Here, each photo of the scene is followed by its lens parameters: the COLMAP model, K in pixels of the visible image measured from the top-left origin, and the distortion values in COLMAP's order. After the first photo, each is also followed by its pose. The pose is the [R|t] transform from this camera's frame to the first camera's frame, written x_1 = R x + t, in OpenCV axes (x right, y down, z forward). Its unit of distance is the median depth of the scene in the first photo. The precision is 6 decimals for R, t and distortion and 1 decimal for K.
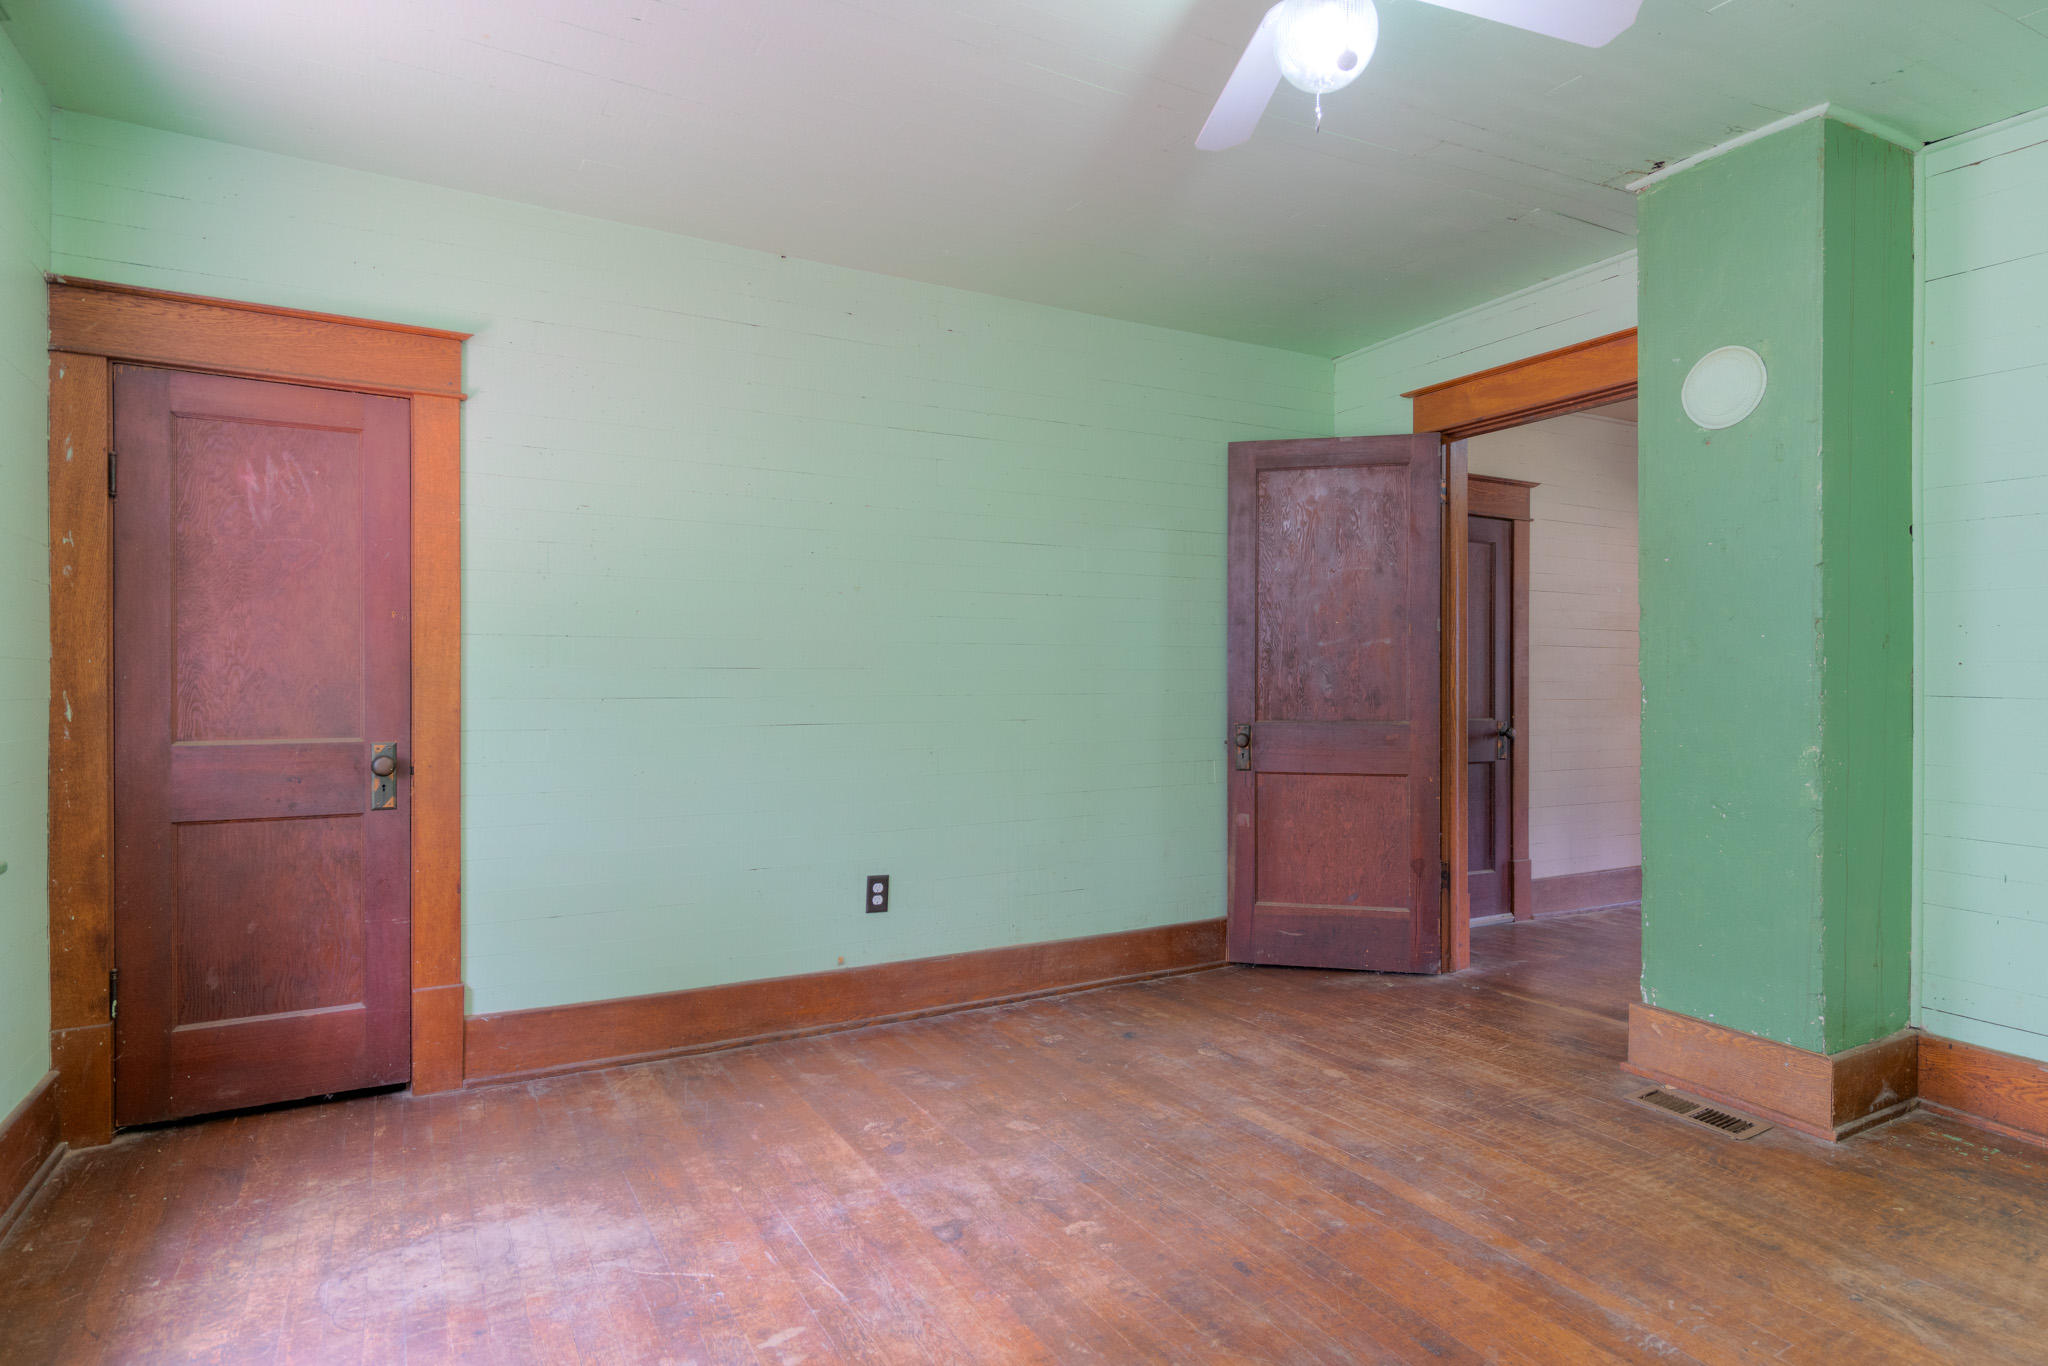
lens RADIAL K [[1100.7, 0, 1024.0], [0, 1100.7, 683.0], [0, 0, 1]] dist [-0.002796, 0.001274]
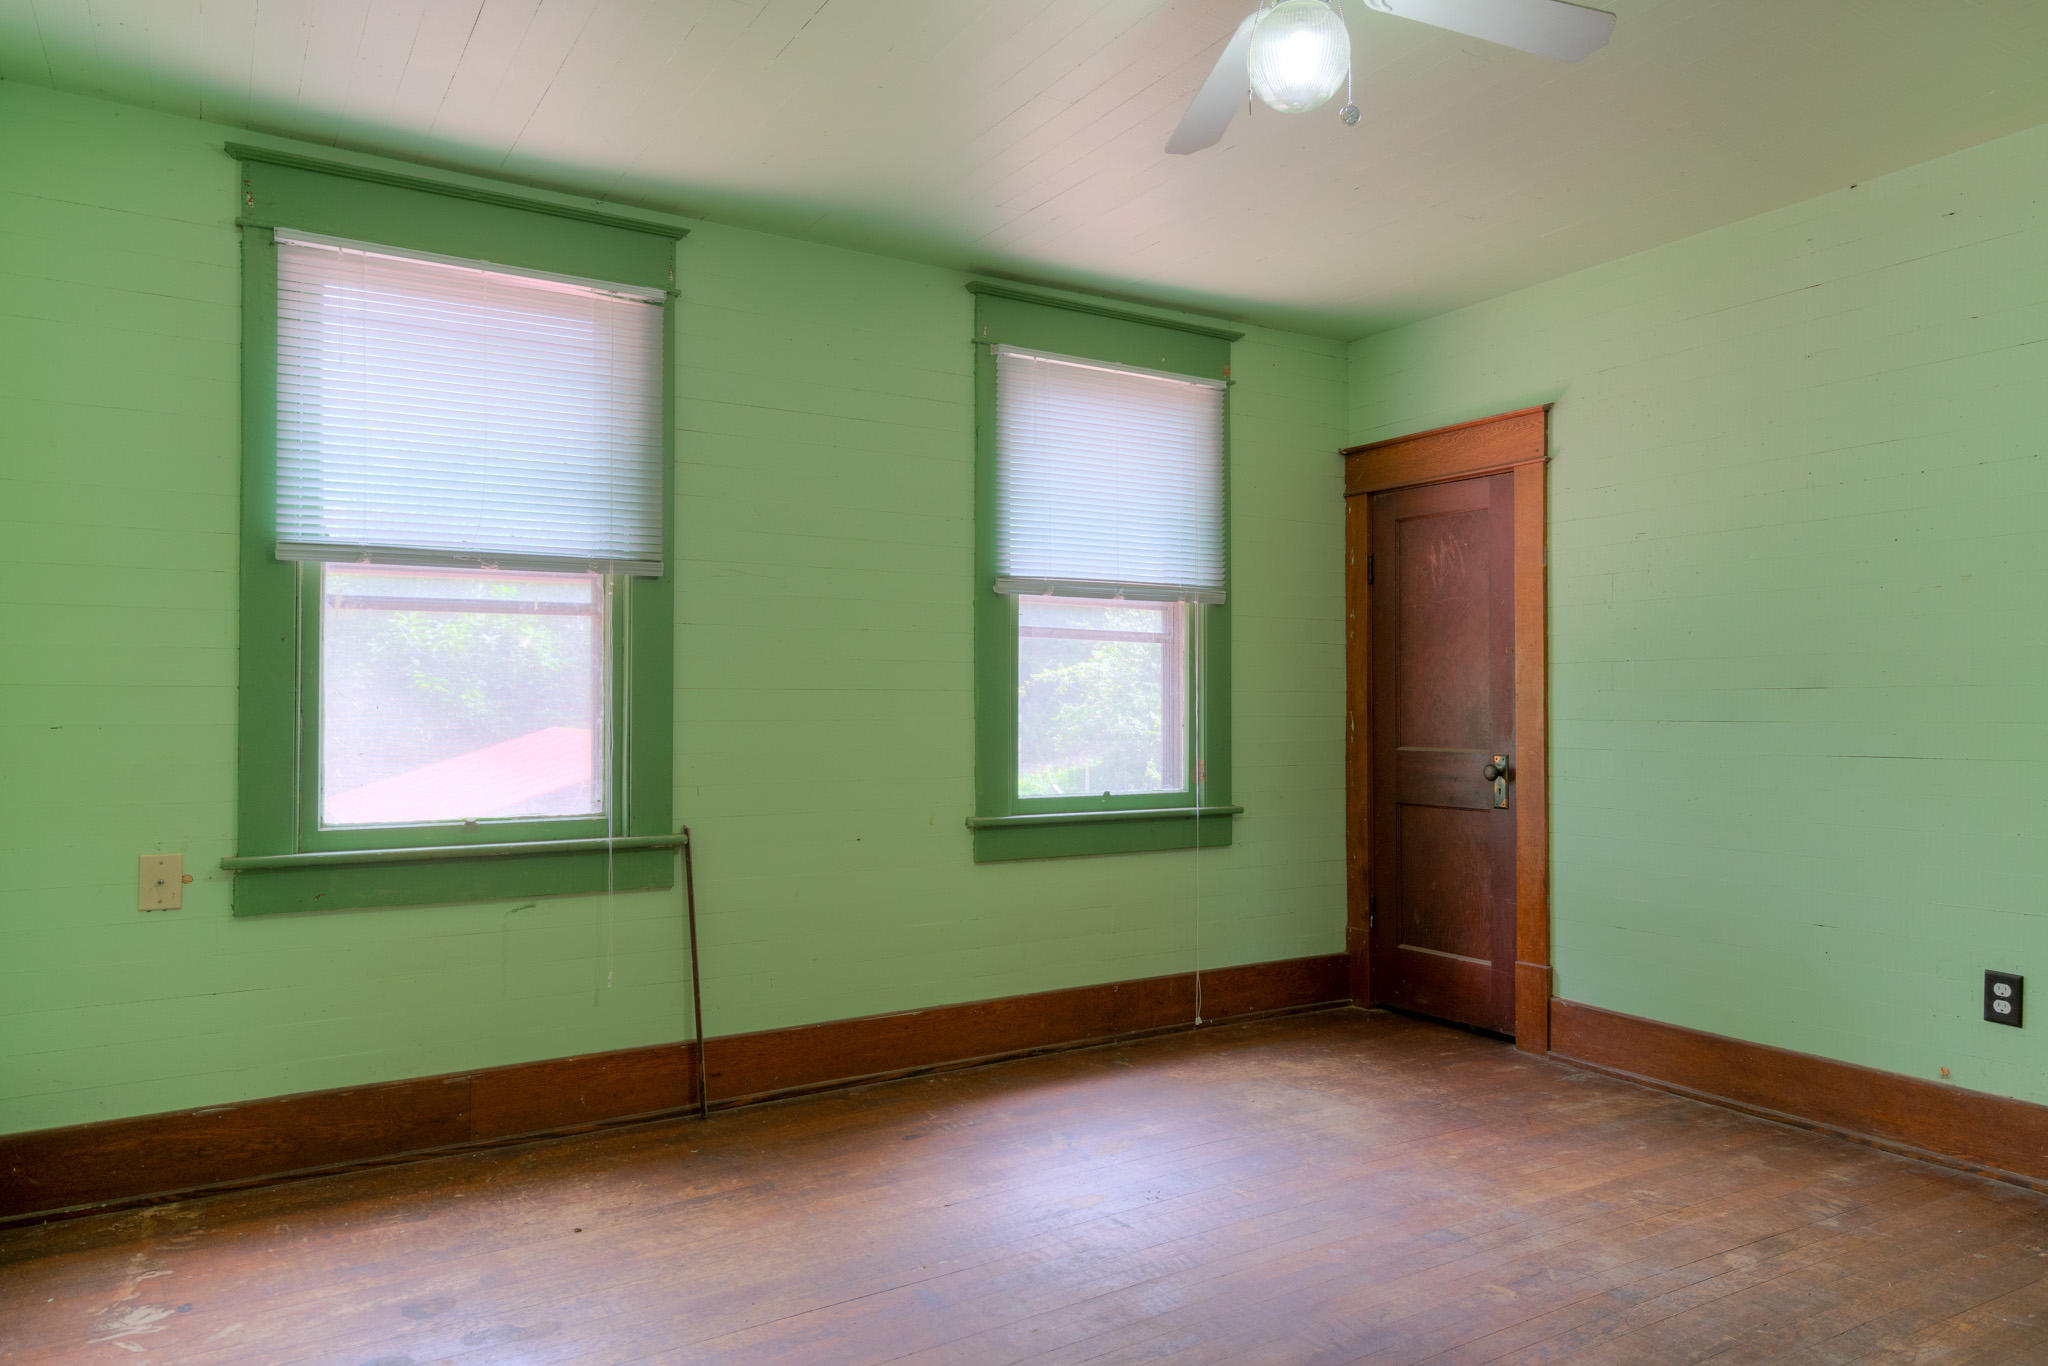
lens RADIAL K [[1240.1, 0, 1024.0], [0, 1240.1, 683.0], [0, 0, 1]] dist [-0.004015, -0.003280]
pose [[0.059737, -0.018467, -0.998043, 0.788596], [0.004207, 0.999825, -0.018248, -0.002958], [0.998205, -0.003108, 0.059804, 0.389265]]
